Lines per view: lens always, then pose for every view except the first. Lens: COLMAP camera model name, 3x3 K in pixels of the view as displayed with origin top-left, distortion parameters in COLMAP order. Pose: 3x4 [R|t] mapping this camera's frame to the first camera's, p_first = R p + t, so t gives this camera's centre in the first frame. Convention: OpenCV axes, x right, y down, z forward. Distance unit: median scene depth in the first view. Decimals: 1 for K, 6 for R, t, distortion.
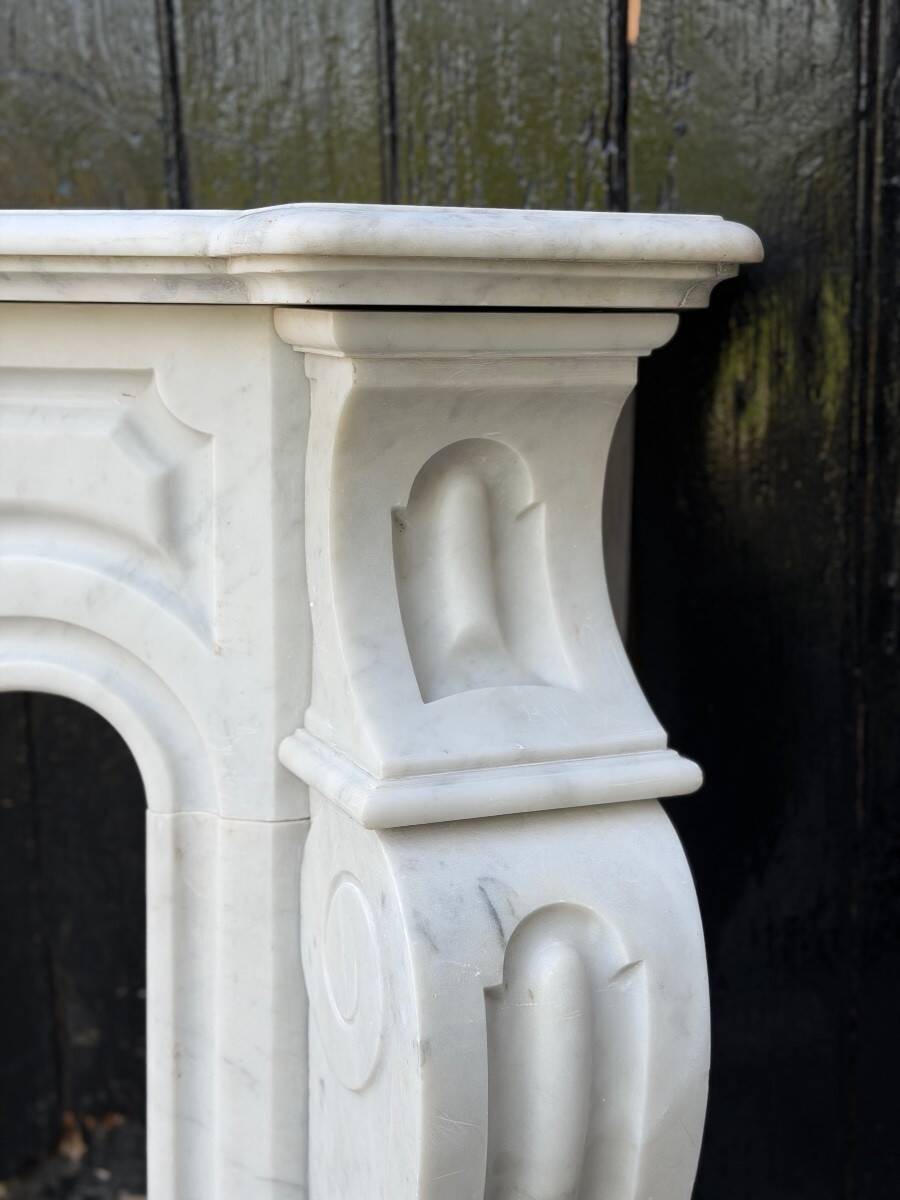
lens RADIAL K [[1680.4, 0, 461.7], [0, 1680.4, 600.6], [0, 0, 1]] dist [0.109427, 0.000000]
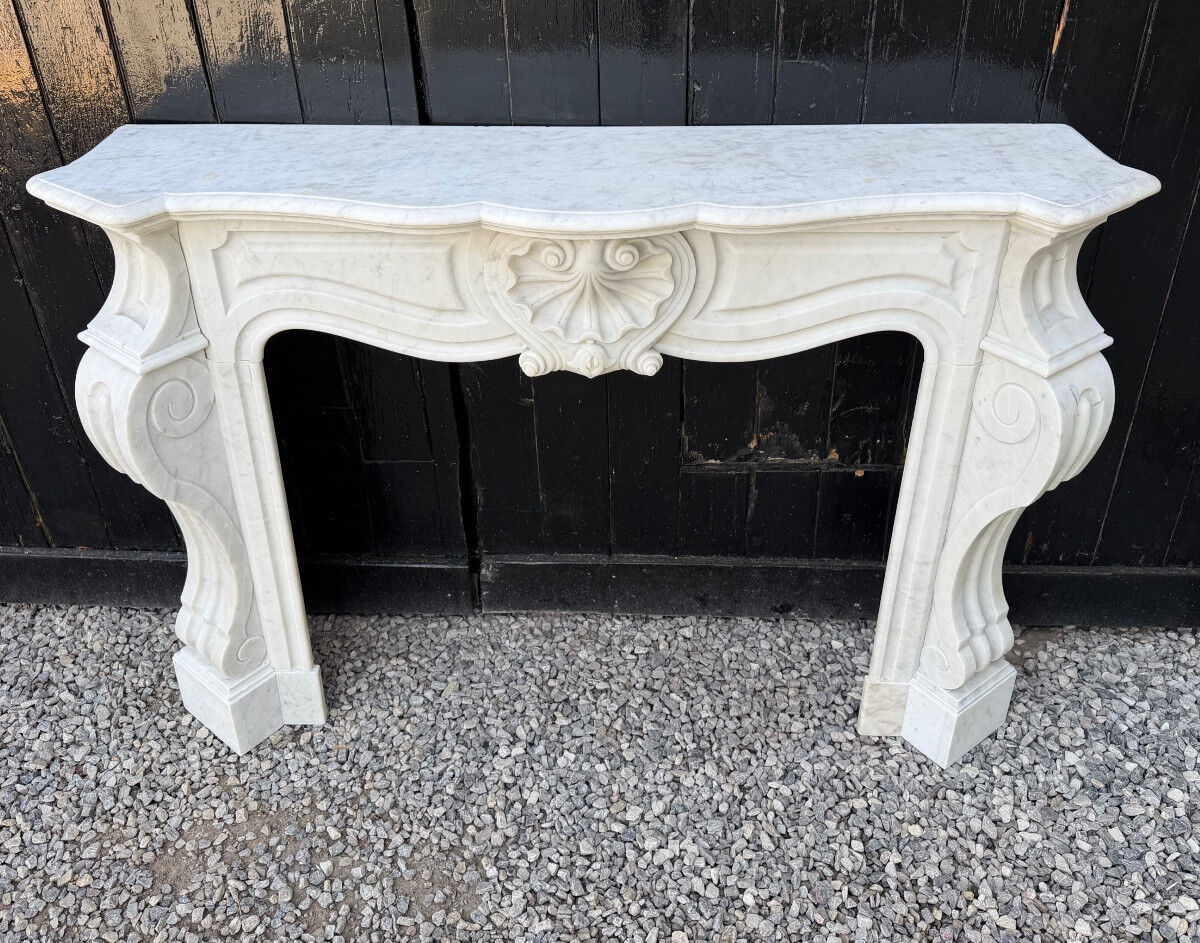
lens RADIAL K [[1067.5, 0, 593.0], [0, 1067.5, 376.7], [0, 0, 1]] dist [0.080592, -0.128537]
pose [[0.975836, -0.121442, 0.181649, -1.199059], [0.049248, 0.932176, 0.358641, -0.615495], [-0.212883, -0.341029, 0.915631, -0.695595]]
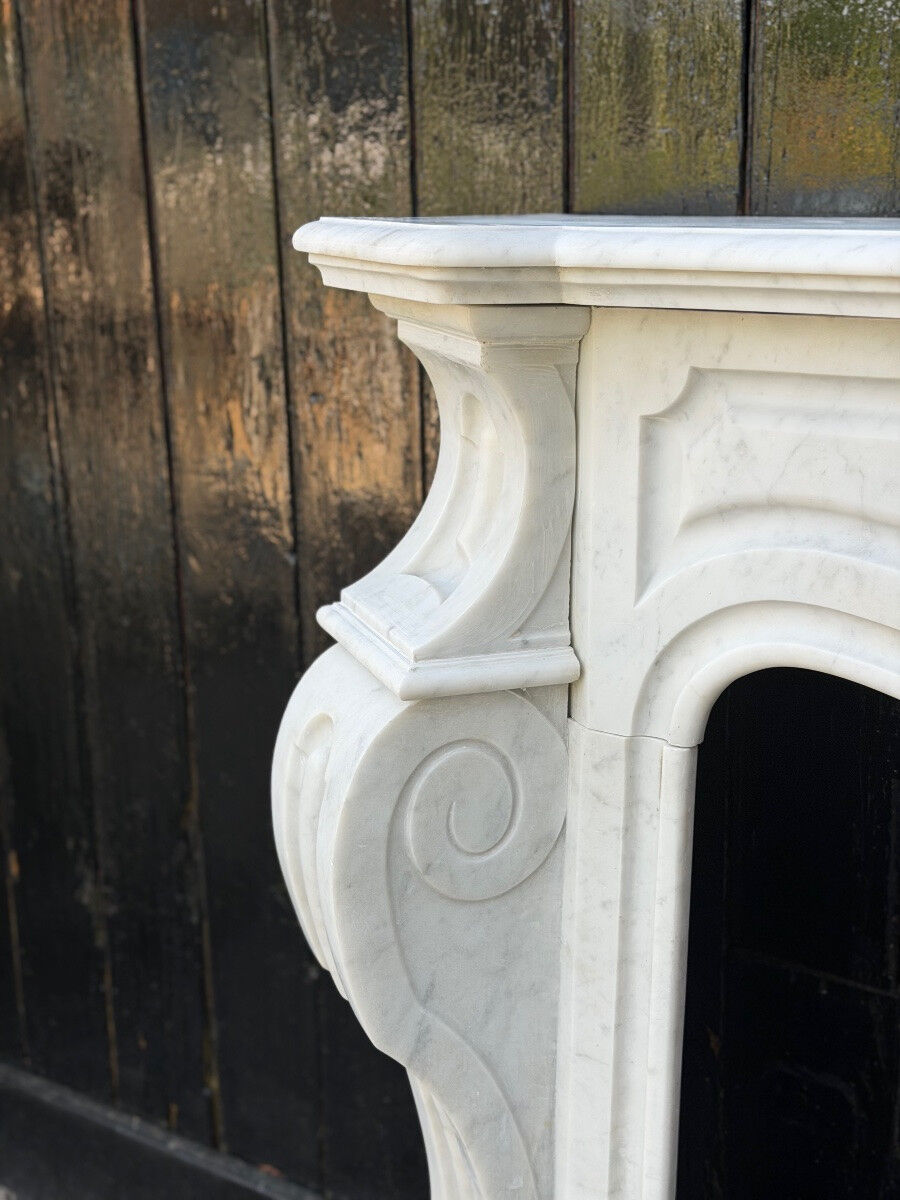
lens RADIAL K [[1680.4, 0, 471.3], [0, 1680.4, 608.8], [0, 0, 1]] dist [0.109427, 0.000000]
pose [[0.953599, 0.076929, -0.291086, -1.250808], [-0.055815, 0.995217, 0.080170, -0.113789], [0.295861, -0.060203, 0.953332, 0.151249]]
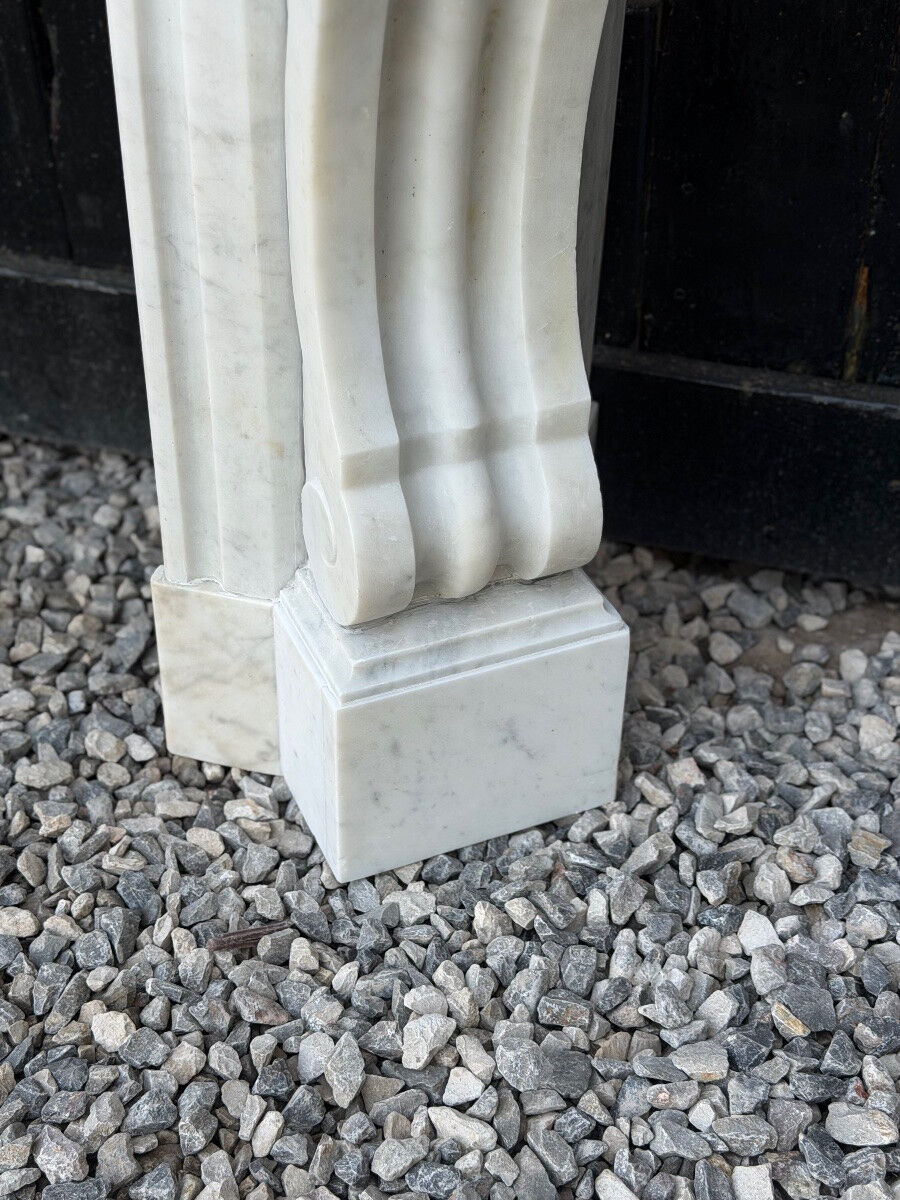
lens RADIAL K [[1680.4, 0, 457.8], [0, 1680.4, 590.0], [0, 0, 1]] dist [0.109427, 0.000000]
pose [[0.999748, 0.021818, -0.005372, 0.010661], [-0.016721, 0.882128, 0.470712, 0.371789], [0.015009, -0.470503, 0.882271, 0.098831]]
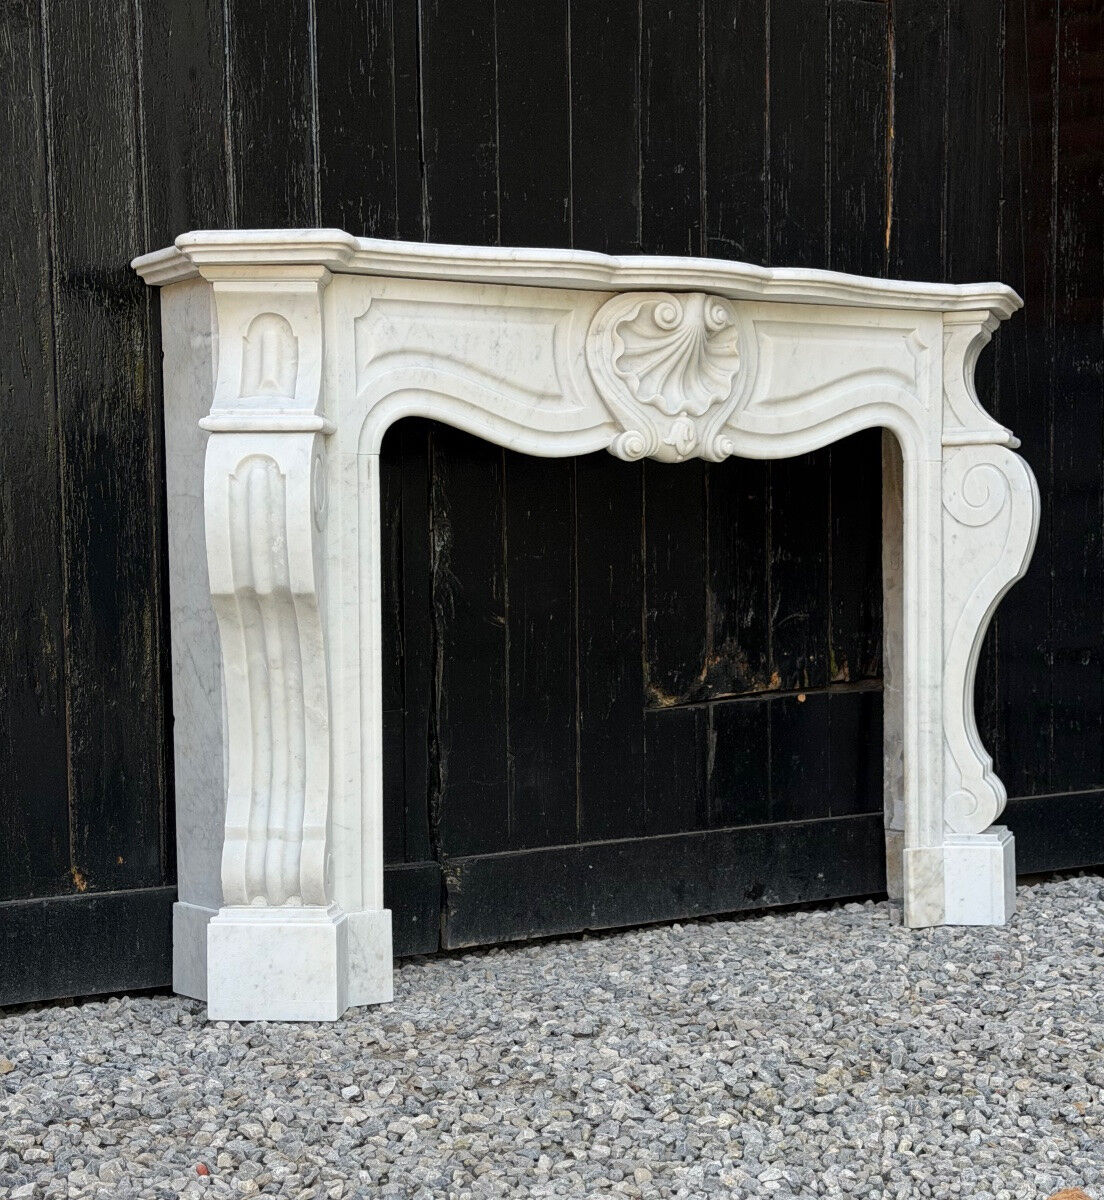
lens RADIAL K [[2207.6, 0, 571.9], [0, 2207.6, 754.5], [0, 0, 1]] dist [0.132804, 0.000000]
pose [[0.667971, -0.078390, 0.740047, -4.219431], [0.149396, 0.988317, -0.030157, 0.784771], [-0.729037, 0.130704, 0.671879, -1.505895]]
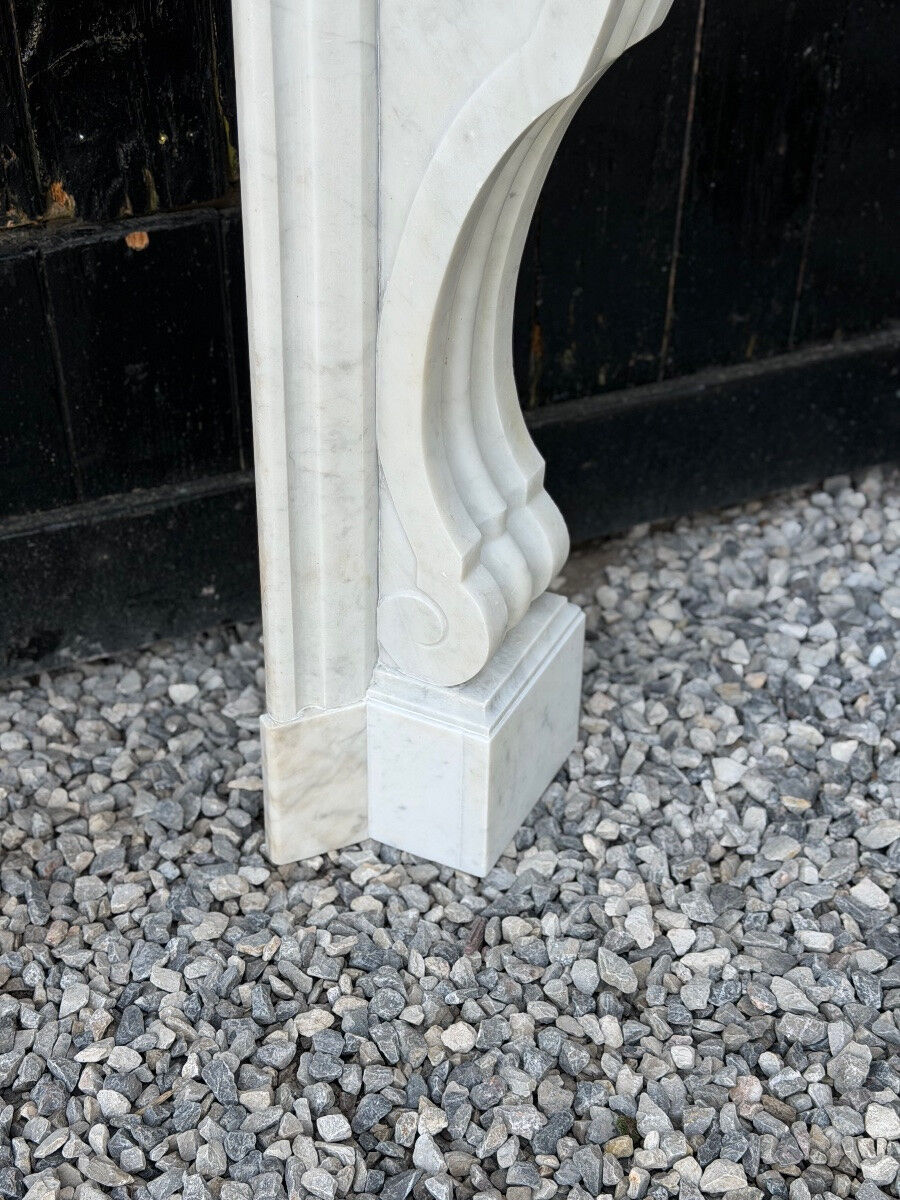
lens RADIAL K [[1680.4, 0, 437.1], [0, 1680.4, 599.0], [0, 0, 1]] dist [0.109427, 0.000000]
pose [[0.780156, -0.358029, 0.513003, -0.843440], [0.093819, 0.877723, 0.469894, 0.147945], [-0.618511, -0.318461, 0.718350, 0.039673]]
